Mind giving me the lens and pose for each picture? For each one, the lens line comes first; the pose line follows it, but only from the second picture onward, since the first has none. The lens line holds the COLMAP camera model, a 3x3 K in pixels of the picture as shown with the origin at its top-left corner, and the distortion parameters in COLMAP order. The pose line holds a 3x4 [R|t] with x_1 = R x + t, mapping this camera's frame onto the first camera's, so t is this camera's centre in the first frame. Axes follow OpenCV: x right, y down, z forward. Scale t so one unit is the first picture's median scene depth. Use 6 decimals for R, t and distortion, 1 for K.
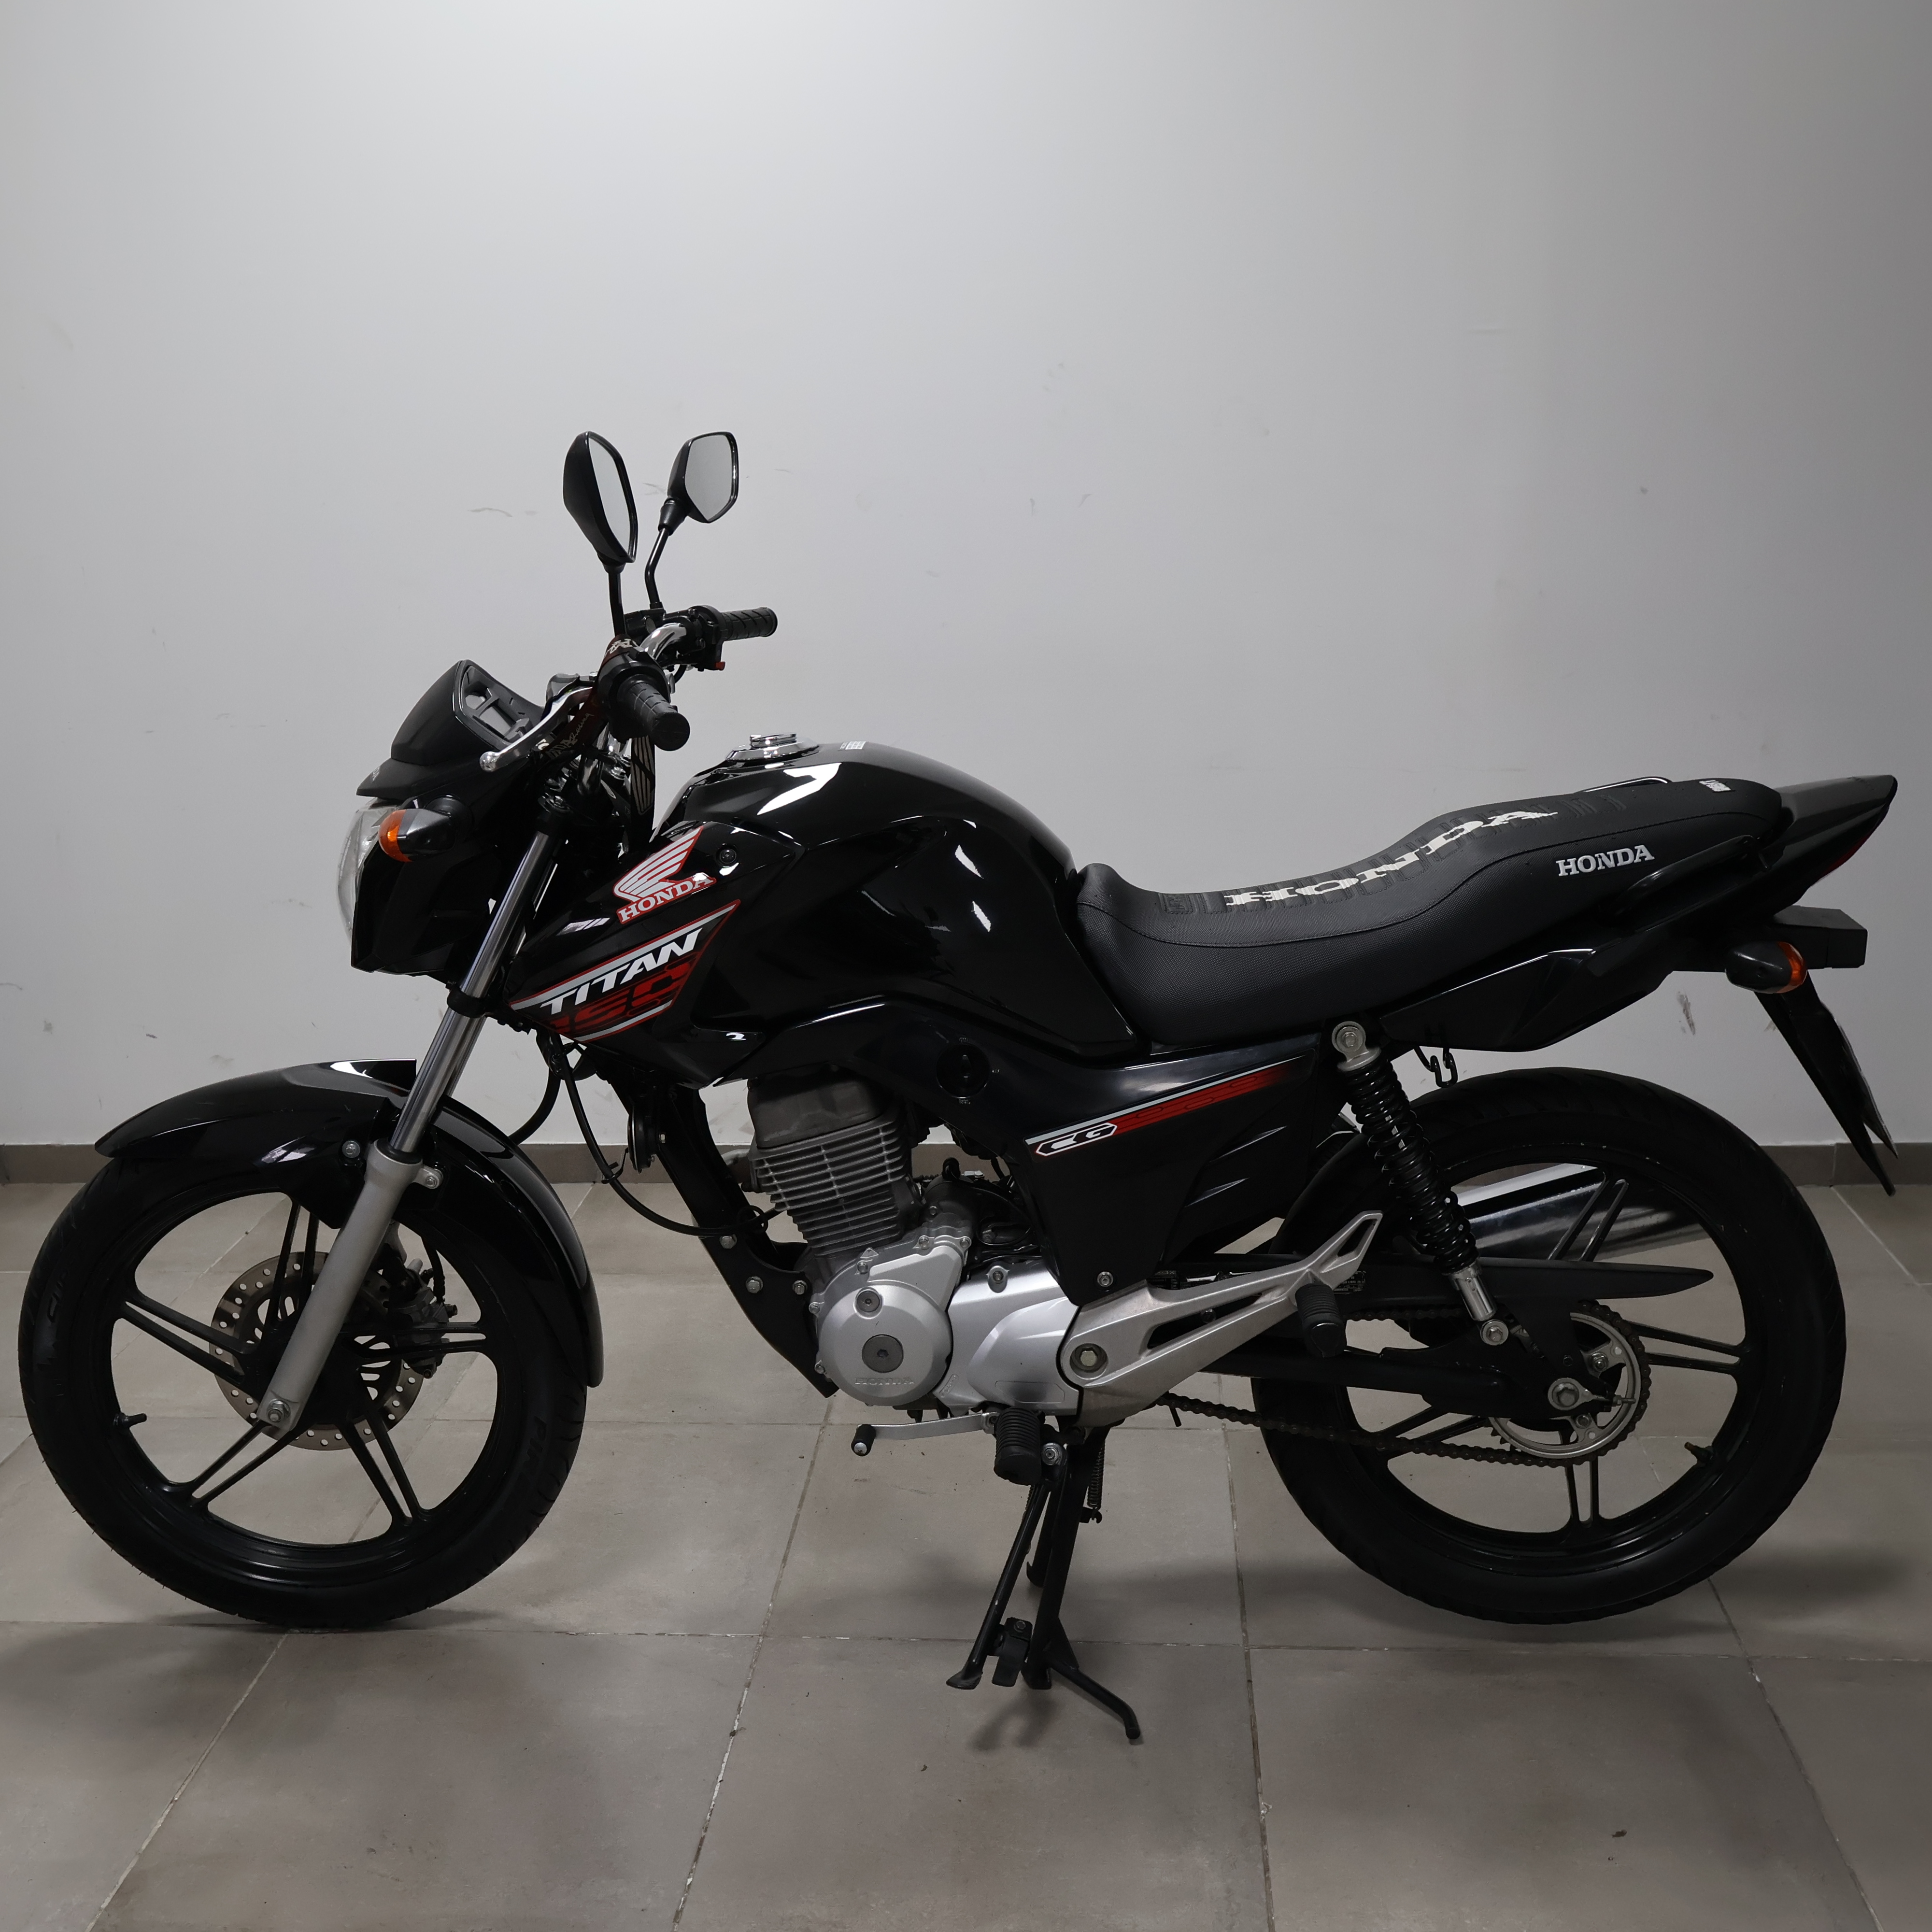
lens RADIAL K [[2263.9, 0, 962.4], [0, 2263.9, 949.9], [0, 0, 1]] dist [0.005217, 0.000000]
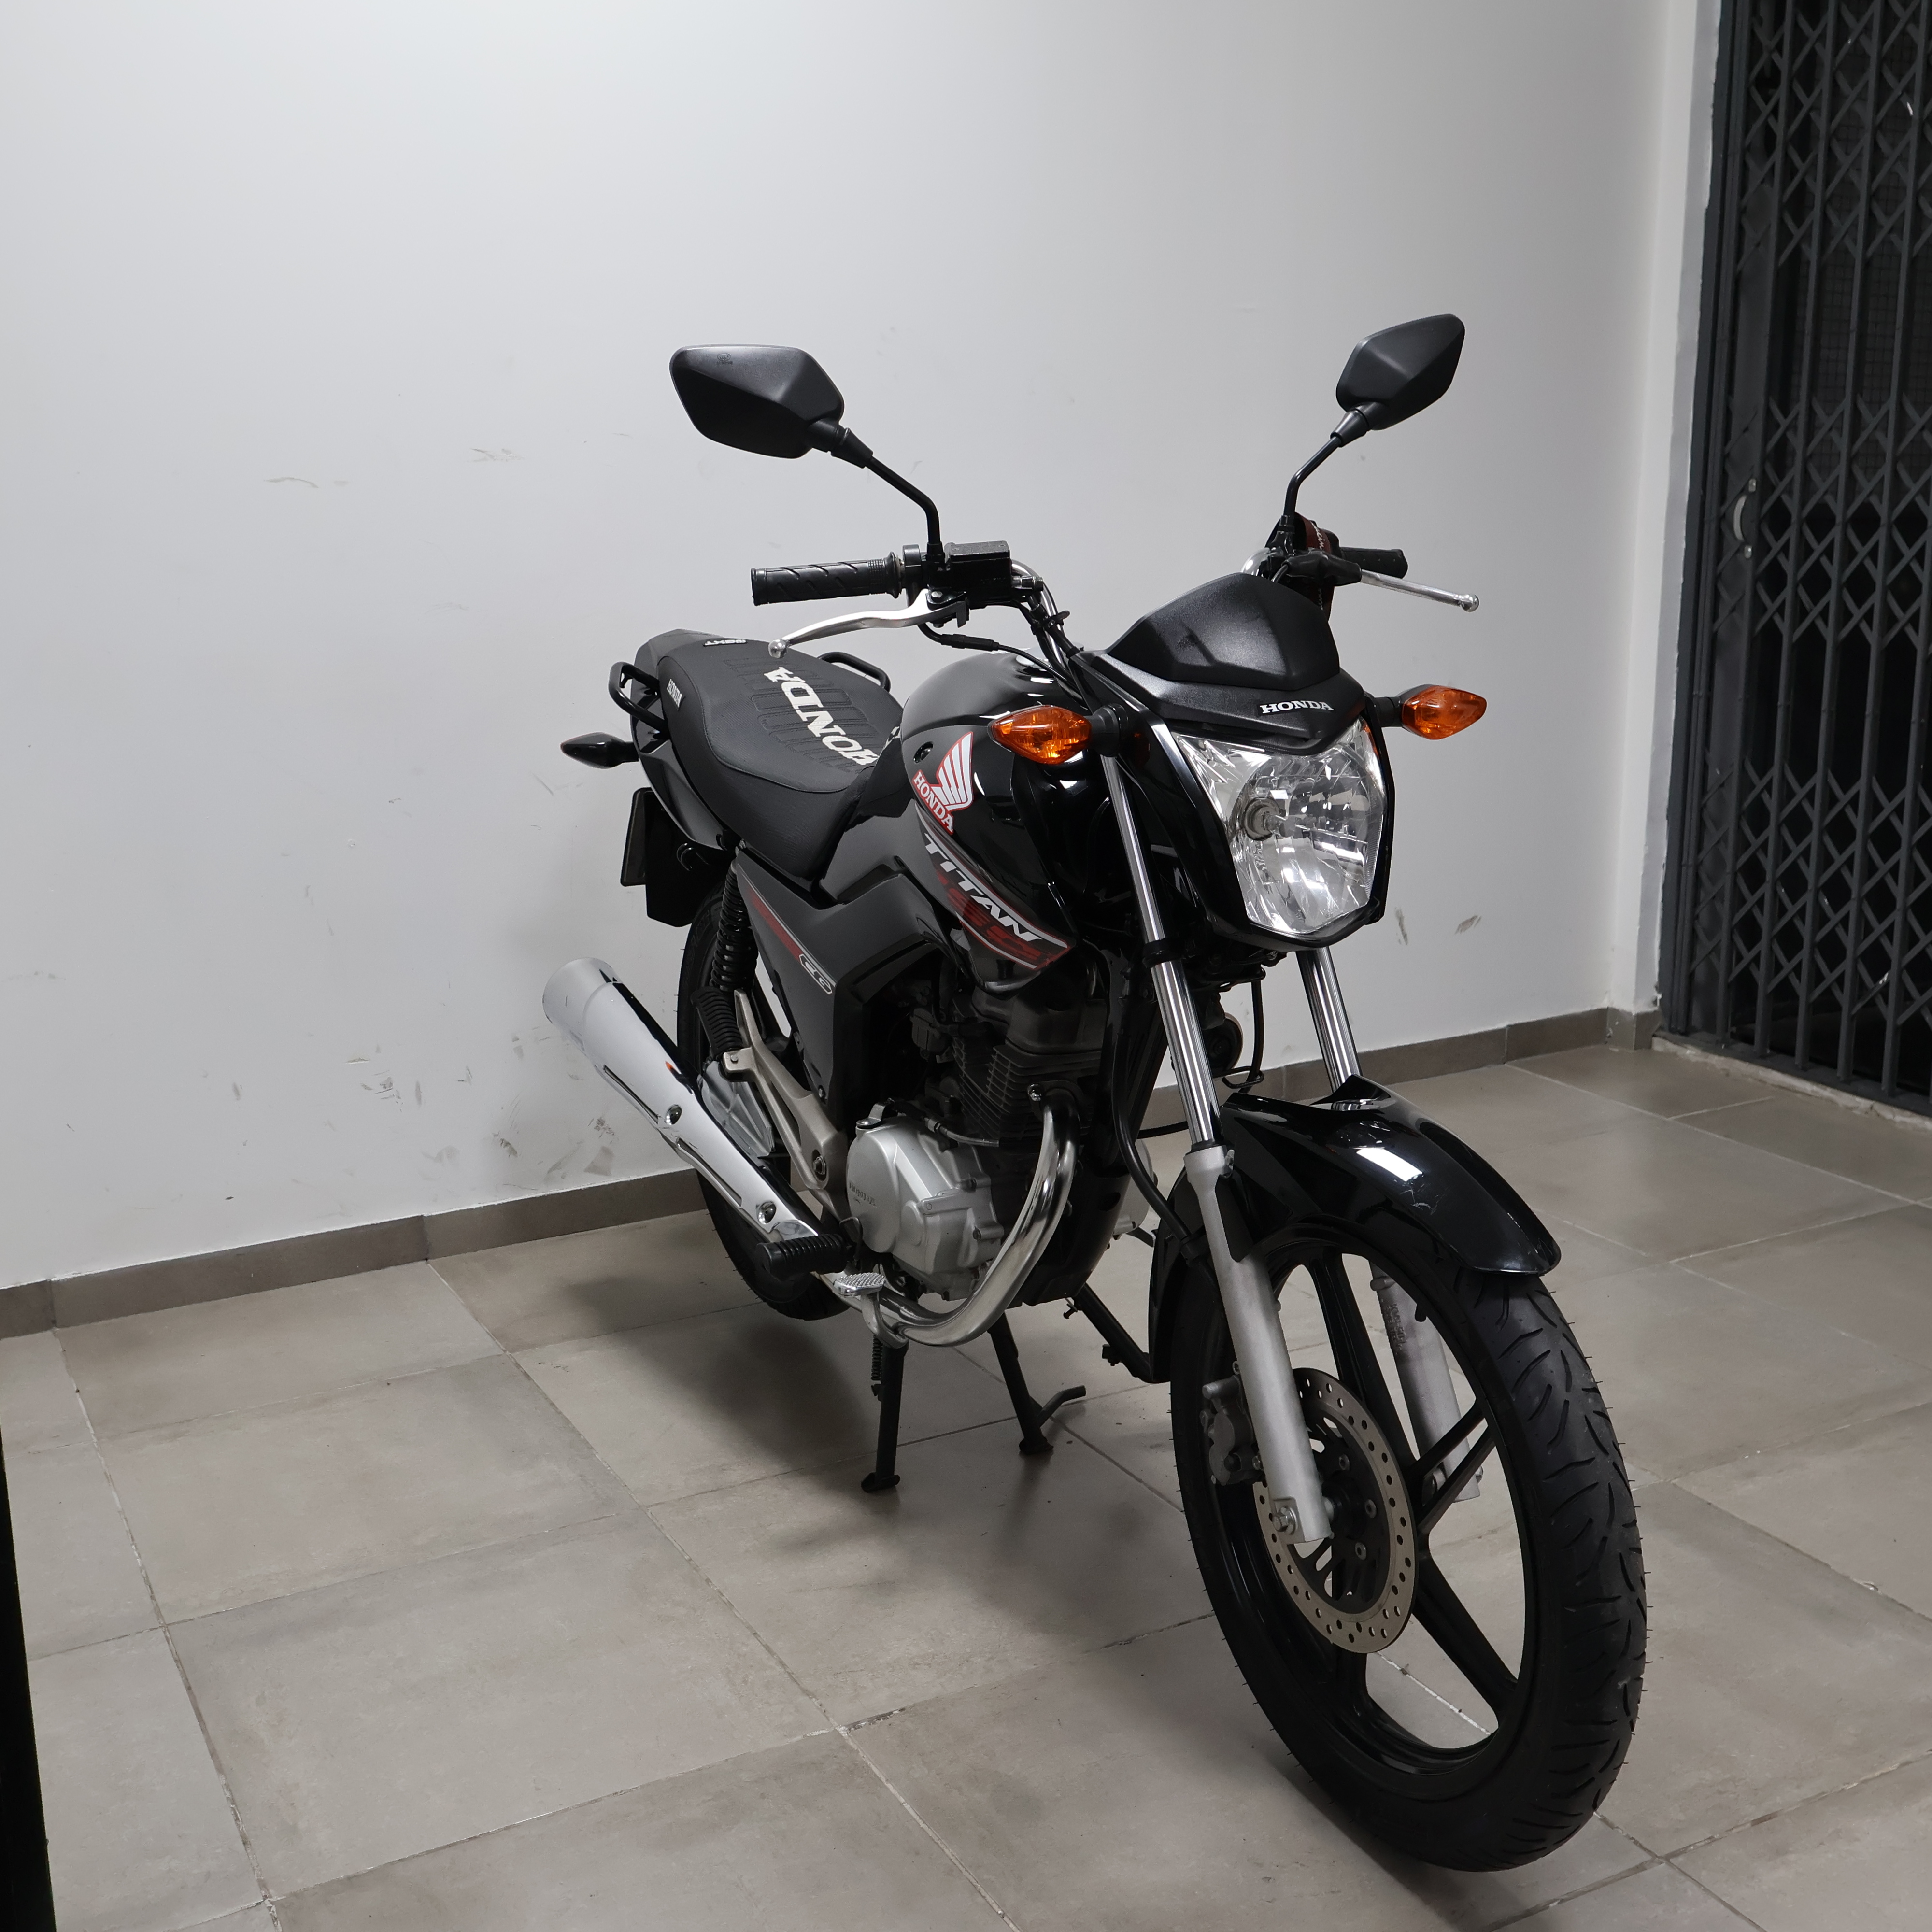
lens RADIAL K [[2263.9, 0, 968.7], [0, 2263.9, 952.9], [0, 0, 1]] dist [0.005217, 0.000000]
pose [[0.847299, -0.110287, 0.519539, -0.757023], [0.125310, 0.992098, 0.006237, 0.012478], [-0.516121, 0.059819, 0.854424, 0.261489]]
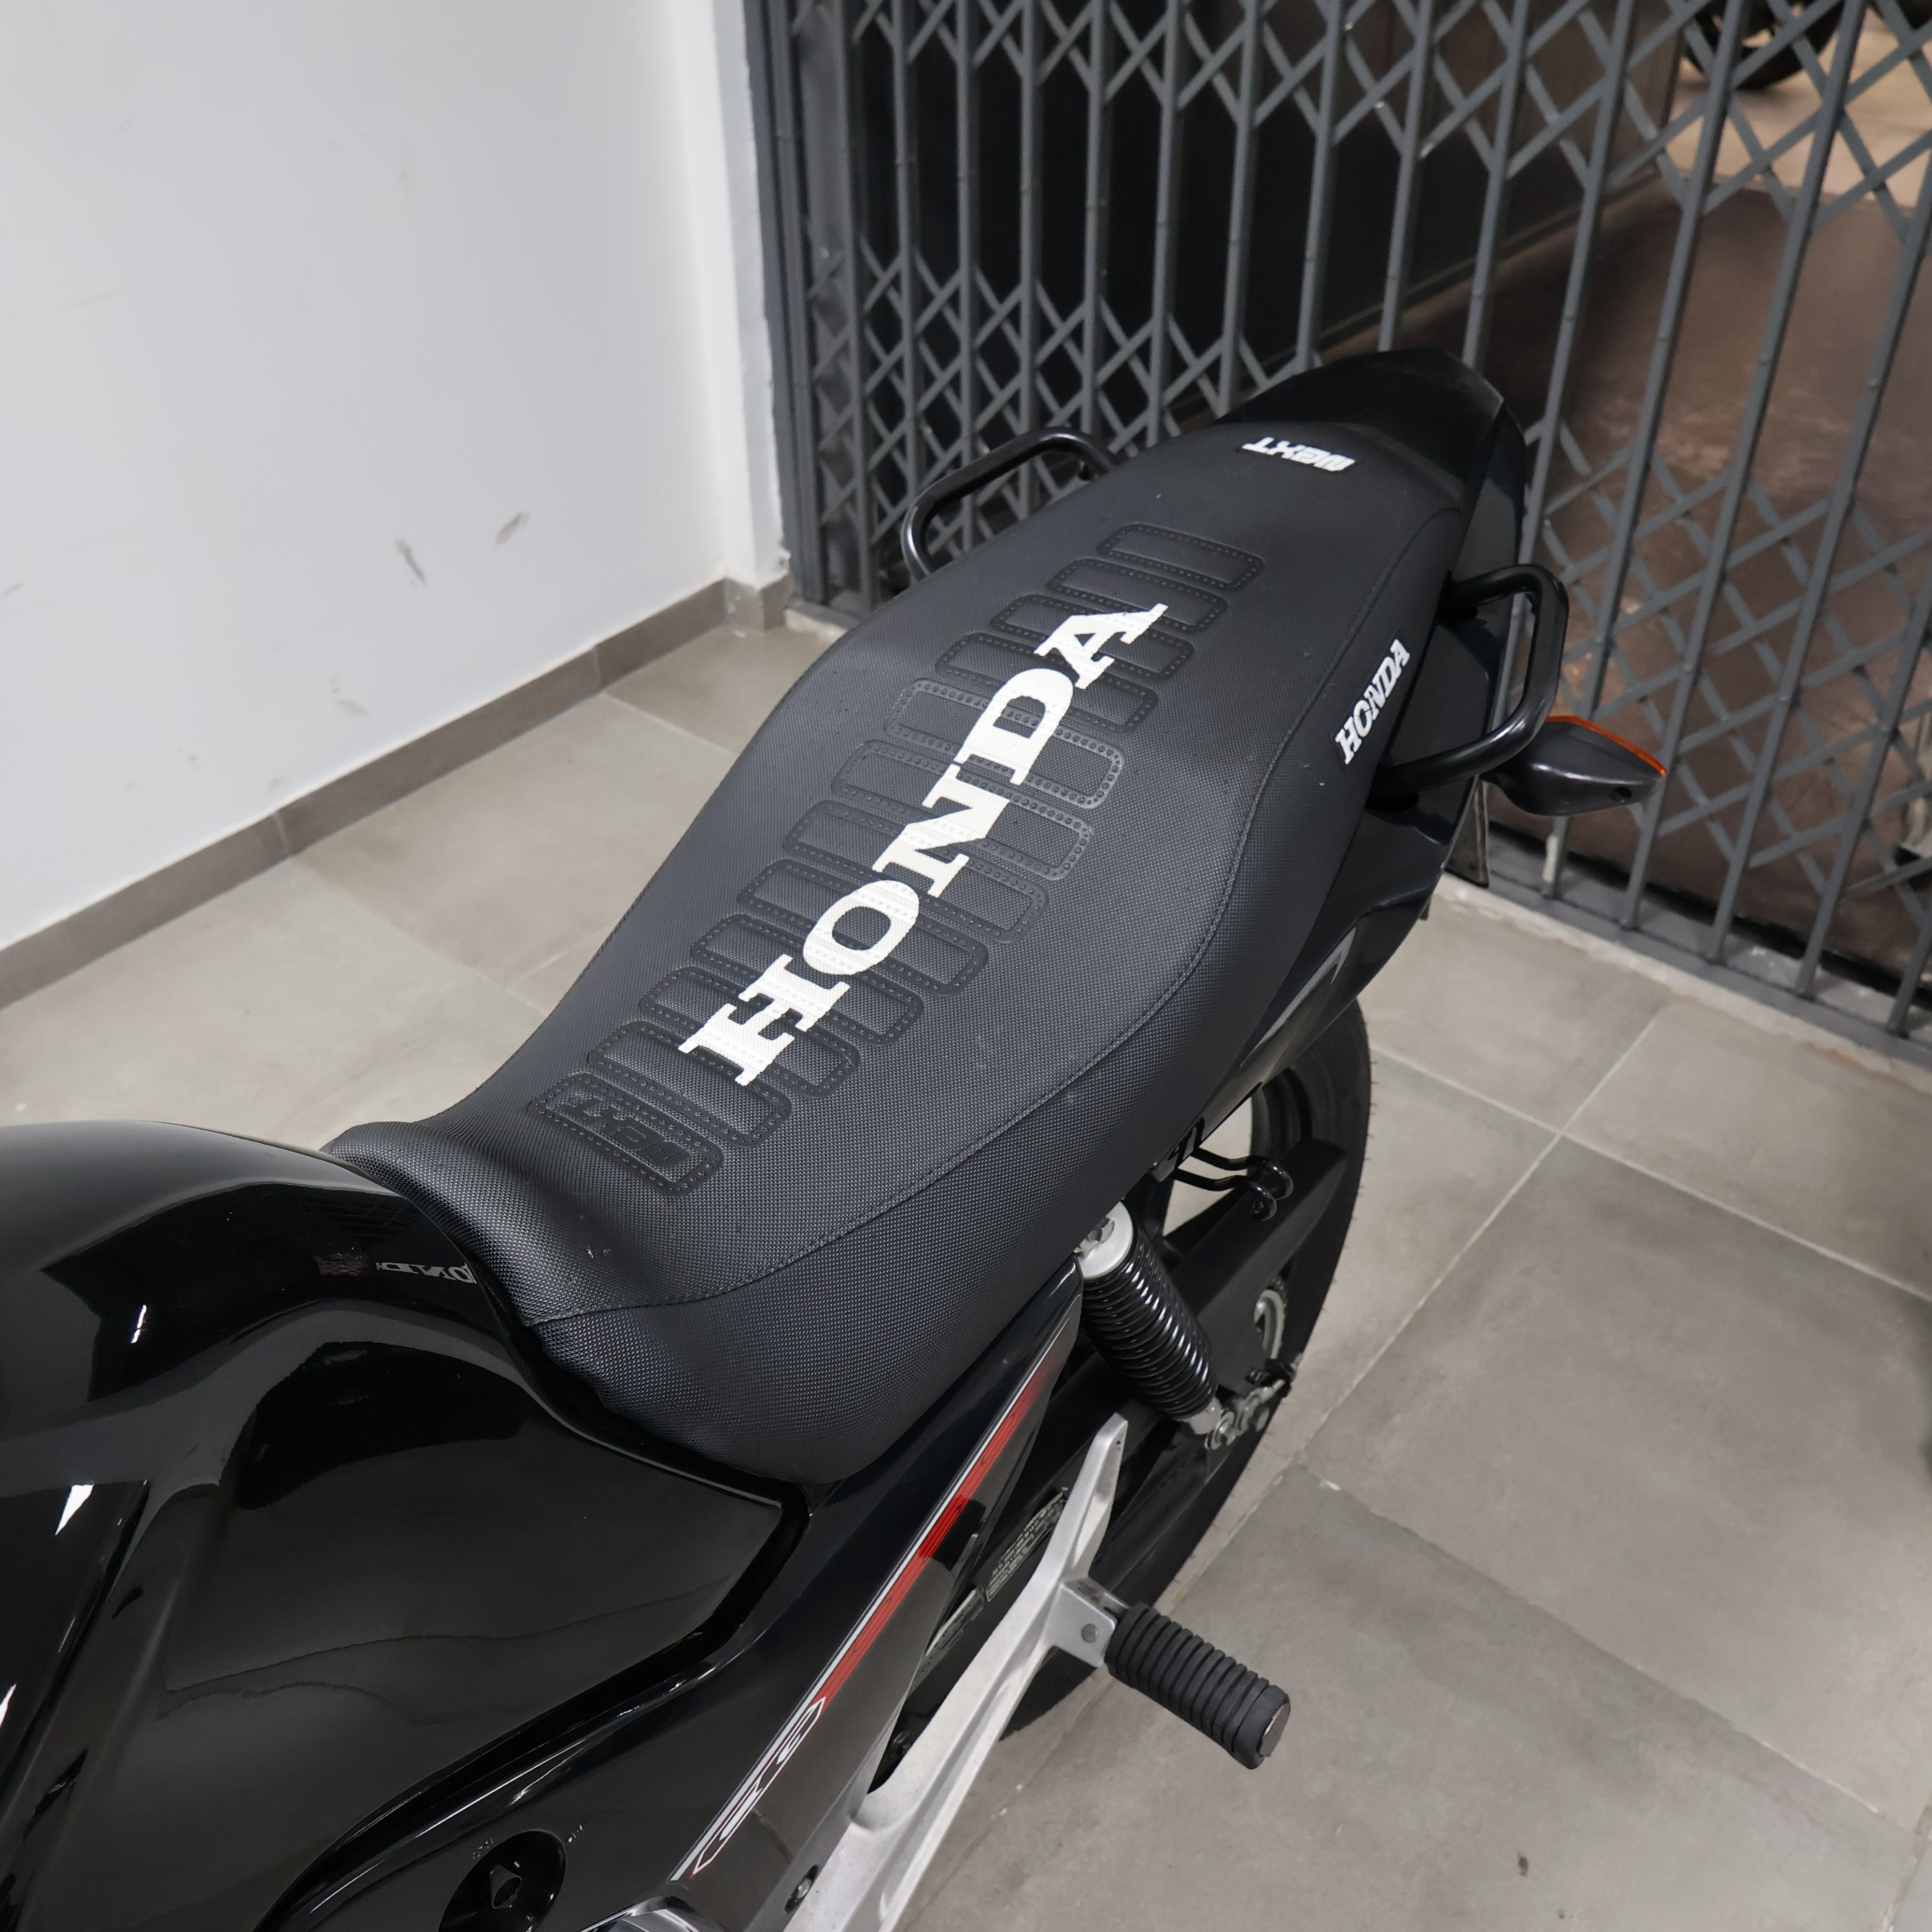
lens RADIAL K [[1879.6, 0, 965.2], [0, 1879.6, 955.1], [0, 0, 1]] dist [0.000541, 0.000000]
pose [[0.582000, -0.491184, 0.648086, -0.077905], [0.199112, 0.858784, 0.472064, -0.203070], [-0.788436, -0.145699, 0.597613, 0.776205]]
